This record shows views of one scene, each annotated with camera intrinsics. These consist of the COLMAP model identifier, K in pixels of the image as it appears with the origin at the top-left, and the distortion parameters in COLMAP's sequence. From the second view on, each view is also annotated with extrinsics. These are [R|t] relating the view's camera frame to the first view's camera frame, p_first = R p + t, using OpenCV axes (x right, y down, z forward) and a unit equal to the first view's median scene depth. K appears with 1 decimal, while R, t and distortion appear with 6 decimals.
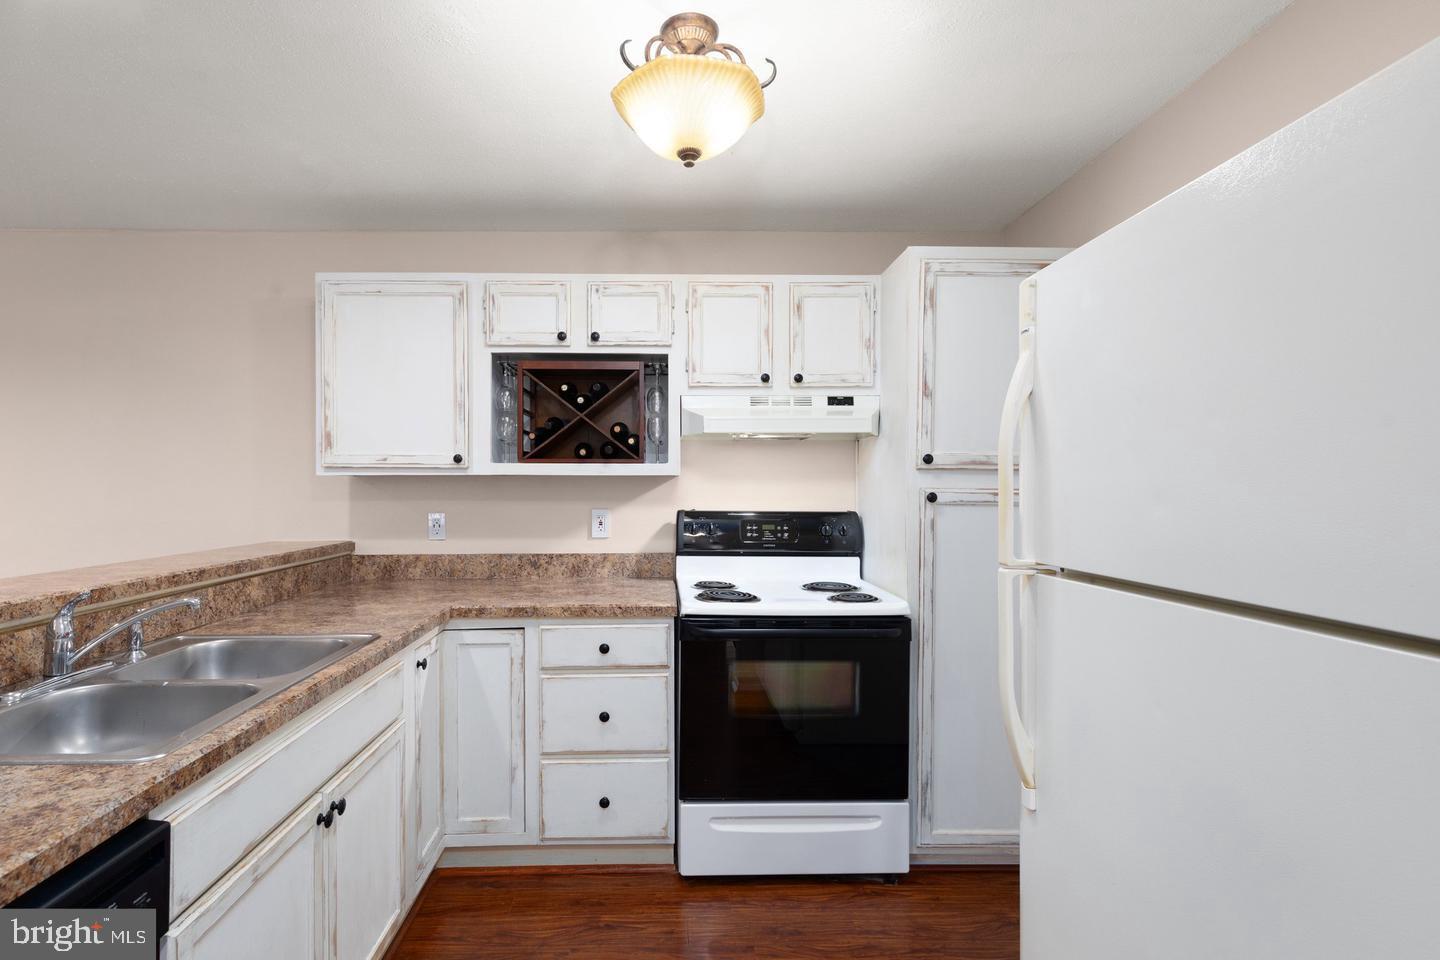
lens RADIAL K [[664.5, 0, 688.1], [0, 664.5, 482.1], [0, 0, 1]] dist [0.010722, -0.004369]
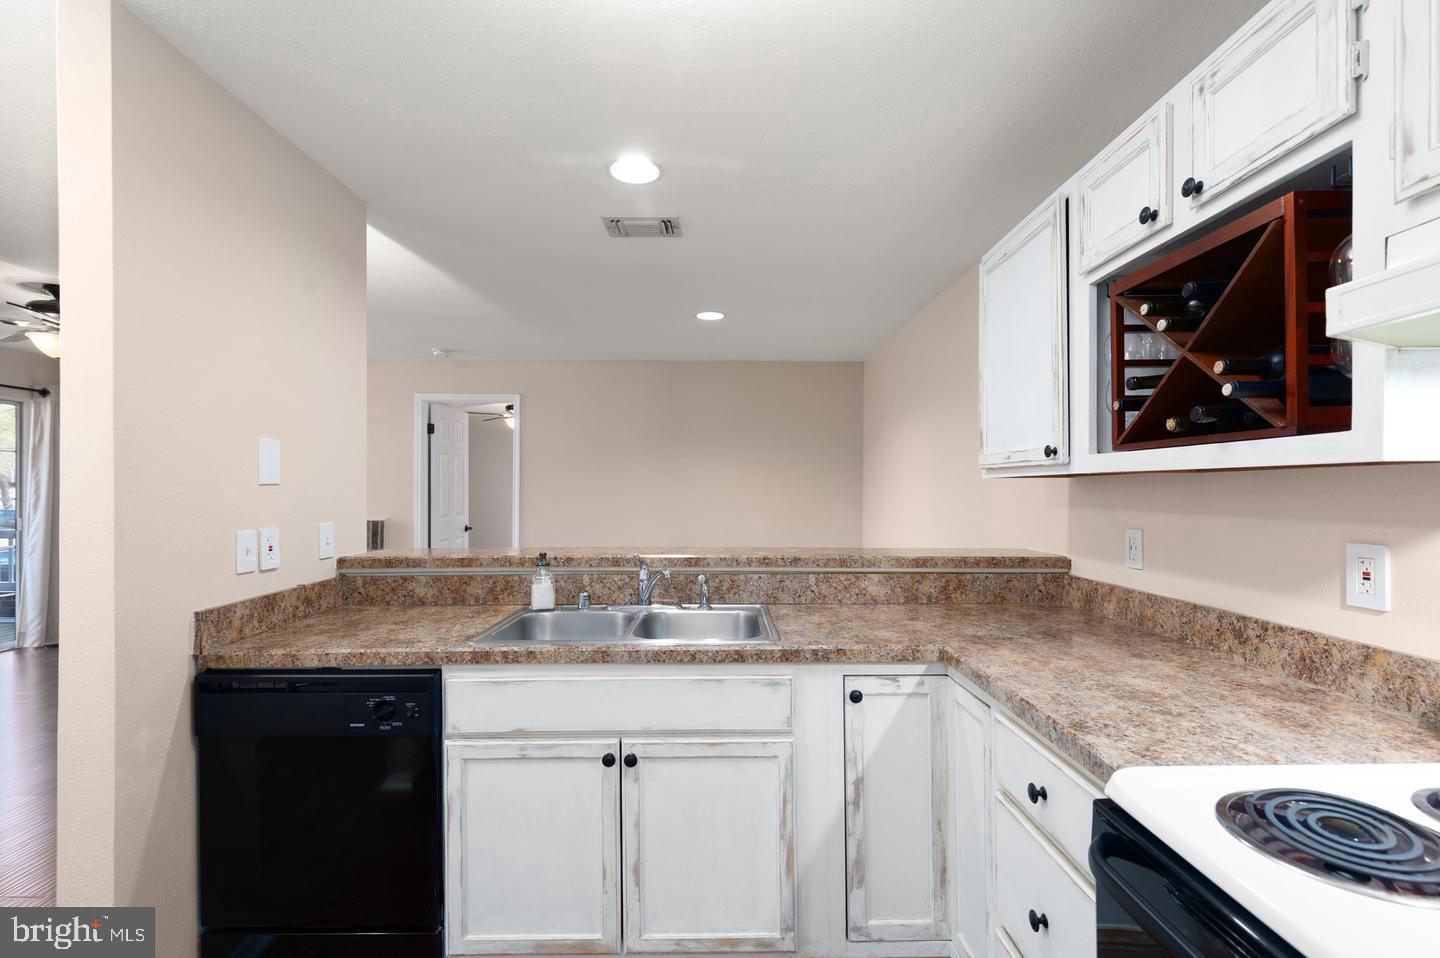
lens RADIAL K [[664.5, 0, 716.0], [0, 664.5, 485.9], [0, 0, 1]] dist [0.010722, -0.004369]
pose [[-0.025179, -0.004534, -0.999673, 0.360718], [0.003585, 0.999983, -0.004625, 0.003785], [0.999677, -0.003700, -0.025162, 0.651757]]
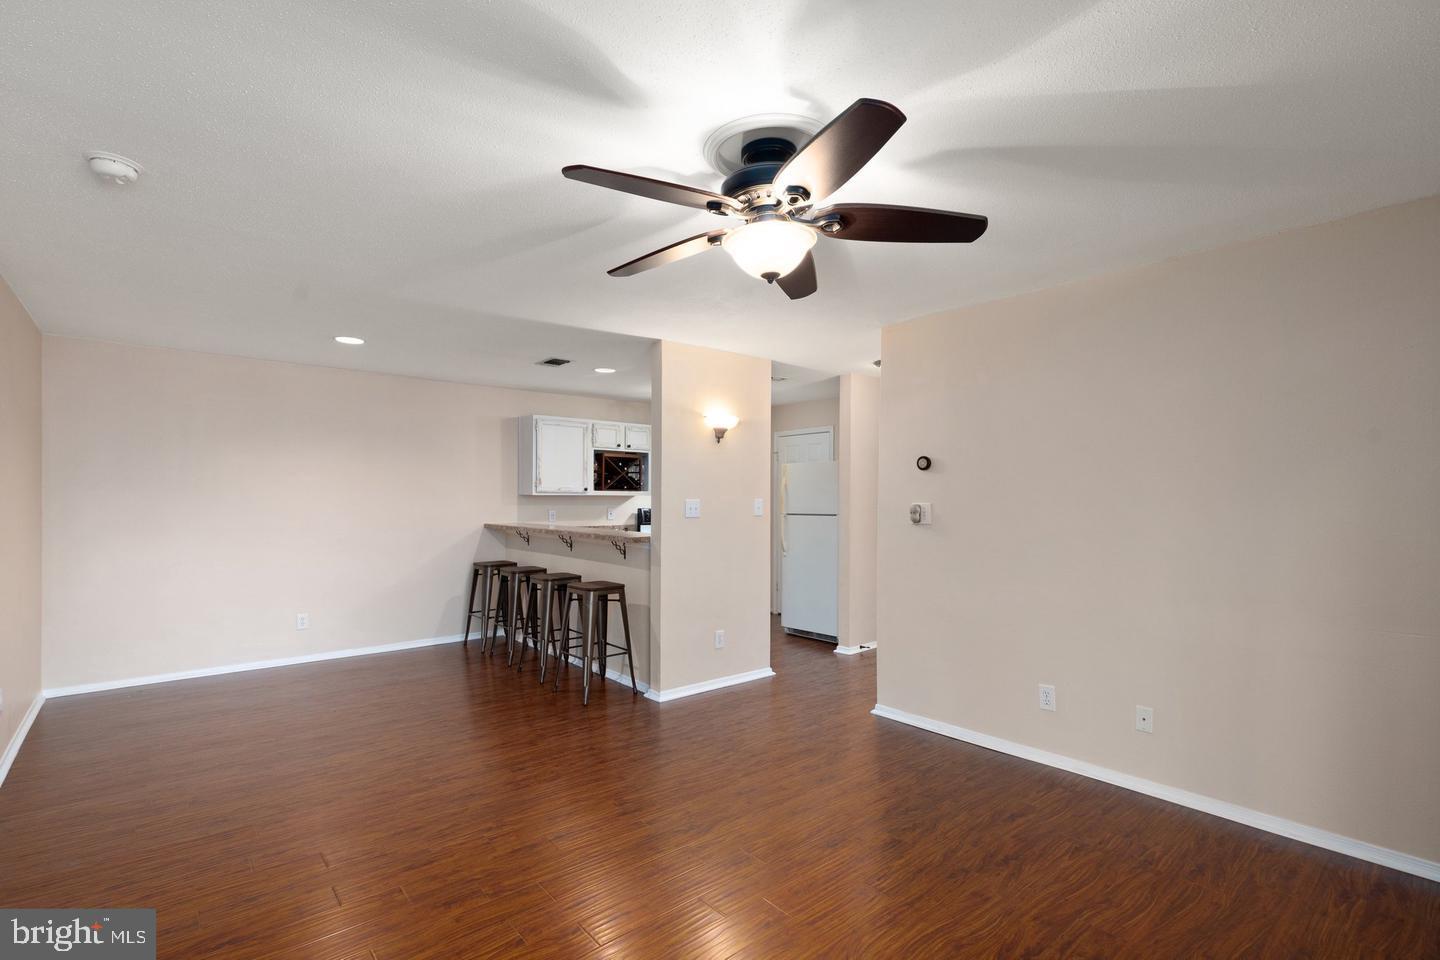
lens RADIAL K [[664.5, 0, 705.1], [0, 664.5, 499.7], [0, 0, 1]] dist [0.010722, -0.004369]
pose [[0.788310, 0.002196, 0.615274, -1.589671], [-0.009584, 0.999916, 0.008711, -0.019960], [-0.615203, -0.012764, 0.788265, -1.386631]]
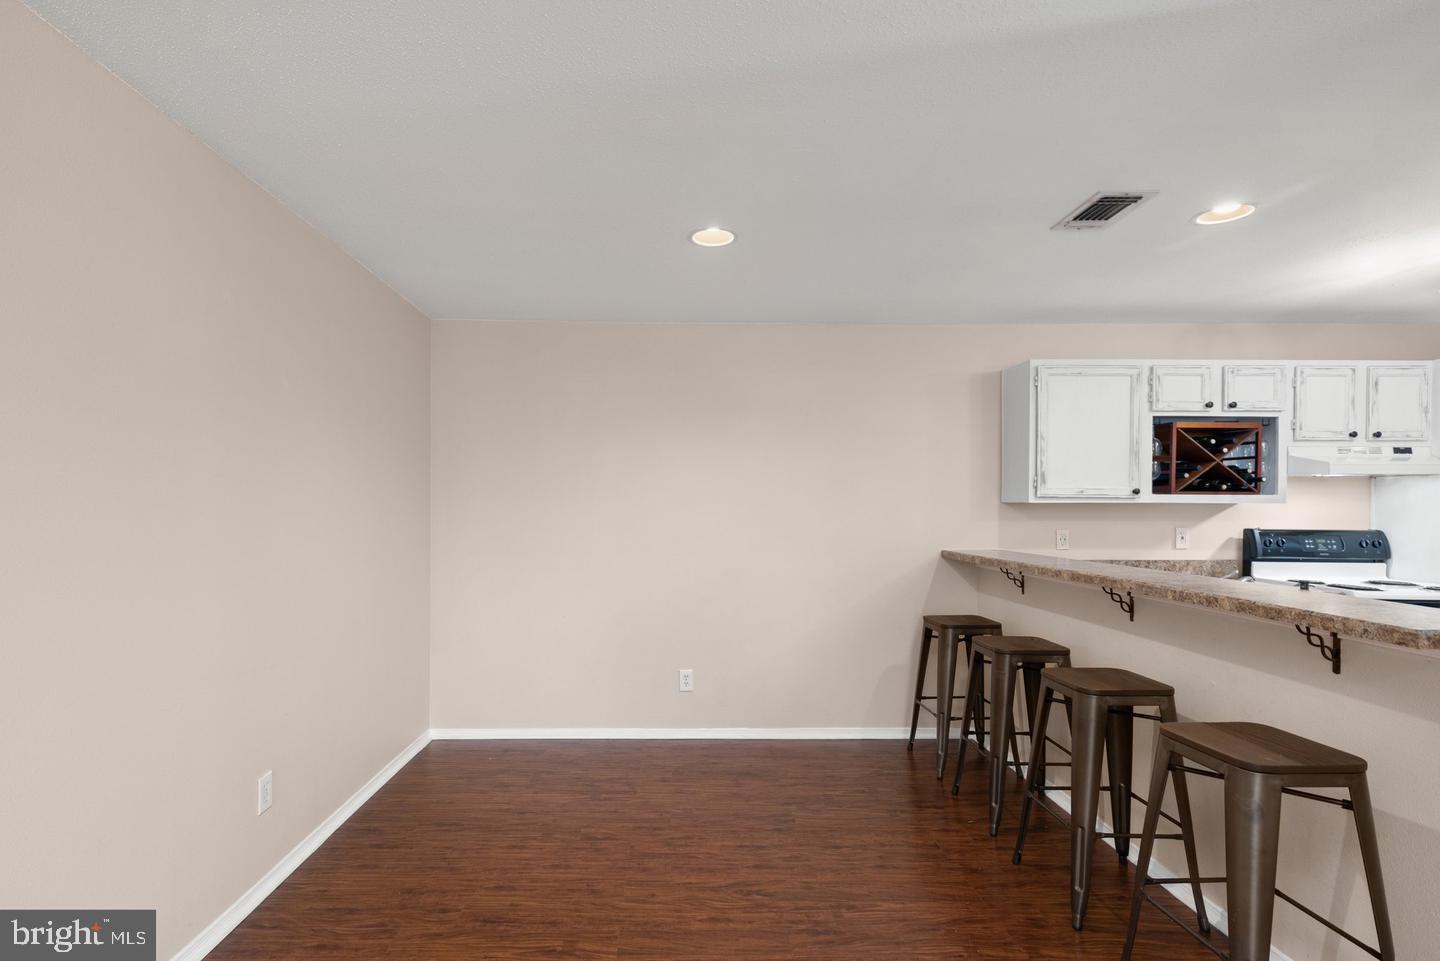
lens RADIAL K [[664.5, 0, 698.6], [0, 664.5, 508.4], [0, 0, 1]] dist [0.010722, -0.004369]
pose [[0.999947, 0.003743, -0.009548, -1.244322], [-0.003666, 0.999961, 0.007979, -0.006369], [0.009578, -0.007943, 0.999923, -0.422975]]
